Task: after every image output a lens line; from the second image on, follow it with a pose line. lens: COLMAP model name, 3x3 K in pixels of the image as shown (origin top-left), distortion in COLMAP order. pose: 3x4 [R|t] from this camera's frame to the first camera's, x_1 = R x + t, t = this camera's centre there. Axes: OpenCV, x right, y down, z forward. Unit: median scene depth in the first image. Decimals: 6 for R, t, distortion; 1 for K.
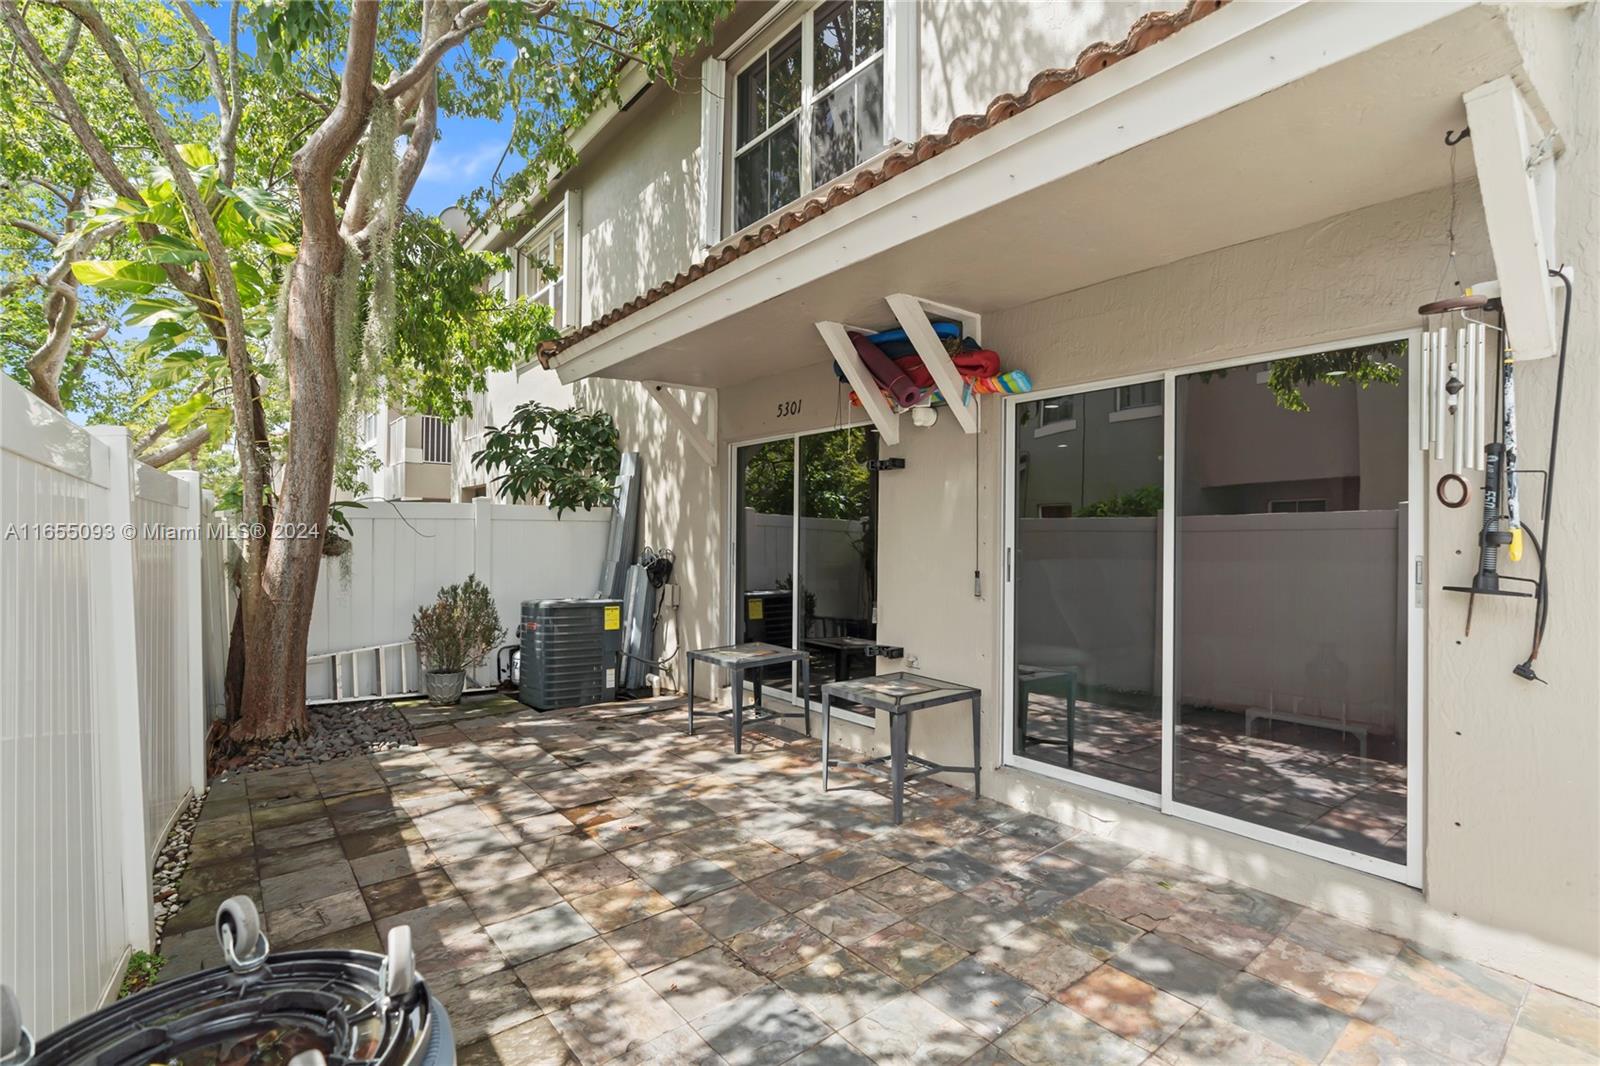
lens RADIAL K [[746.3, 0, 800.0], [0, 746.3, 533.0], [0, 0, 1]] dist [-0.000807, 0.000193]
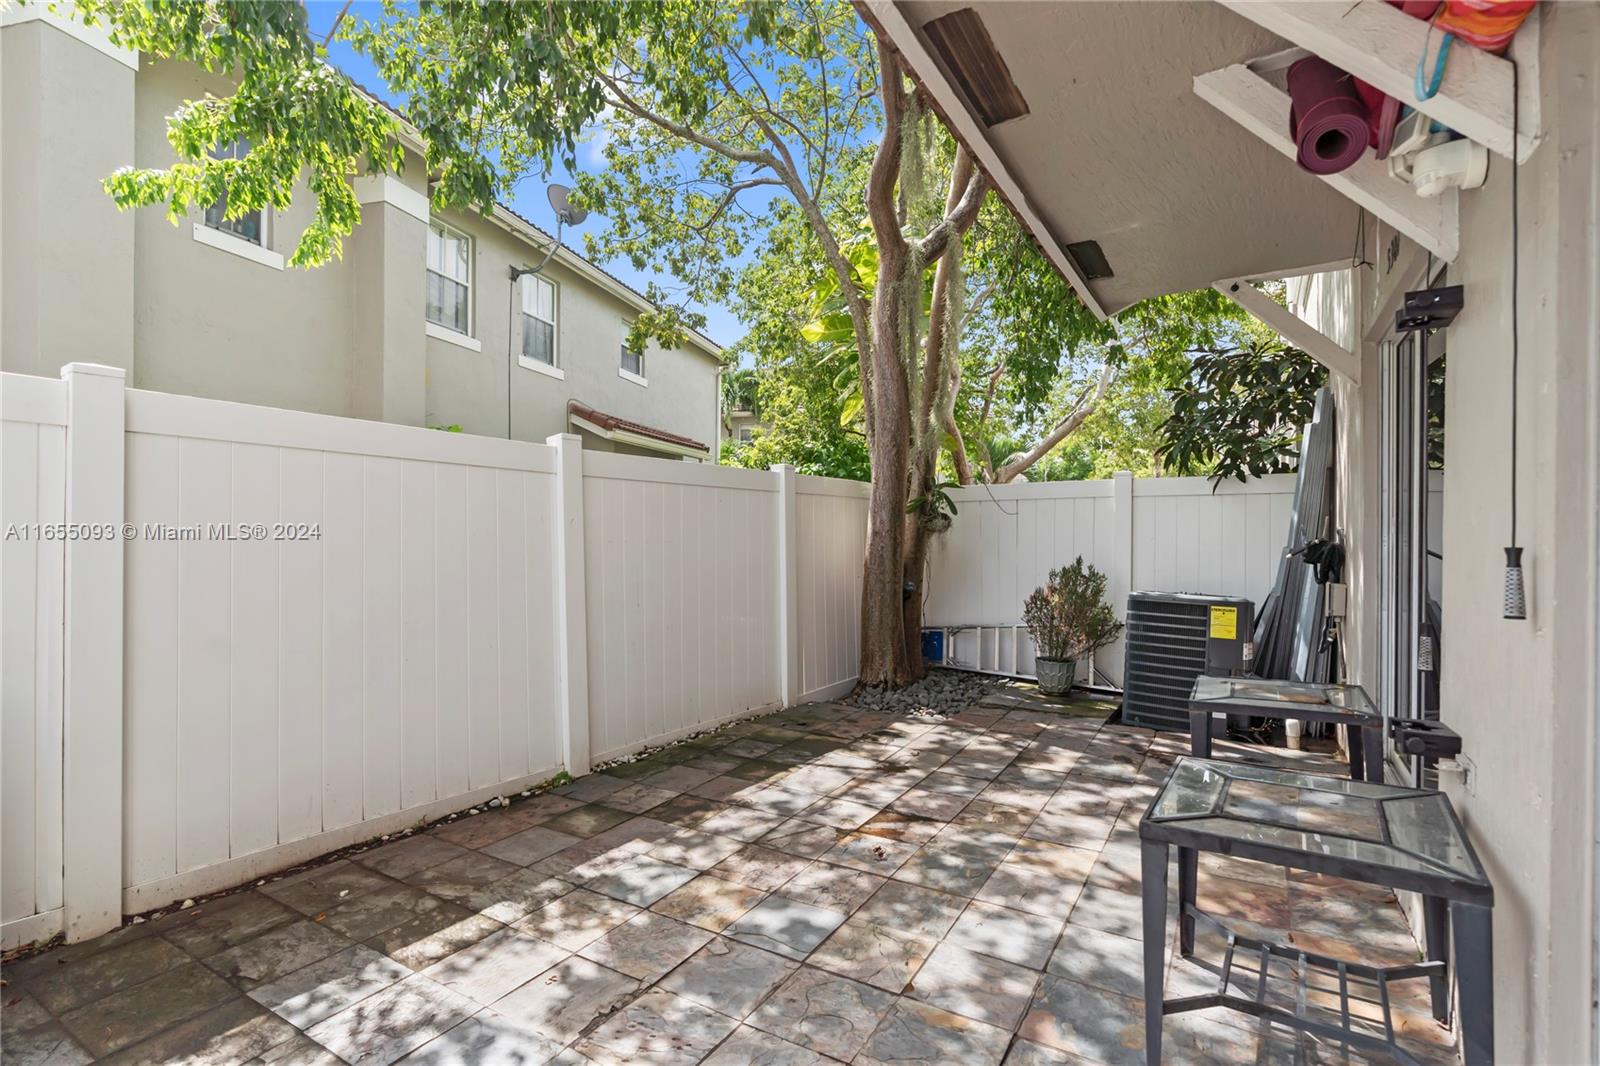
lens RADIAL K [[767.7, 0, 800.0], [0, 767.7, 533.0], [0, 0, 1]] dist [-0.045057, -0.000025]
pose [[0.295183, -0.007857, -0.955408, 0.478808], [0.006442, 0.999960, -0.006233, 0.045425], [0.955419, -0.004315, 0.295222, 0.593980]]
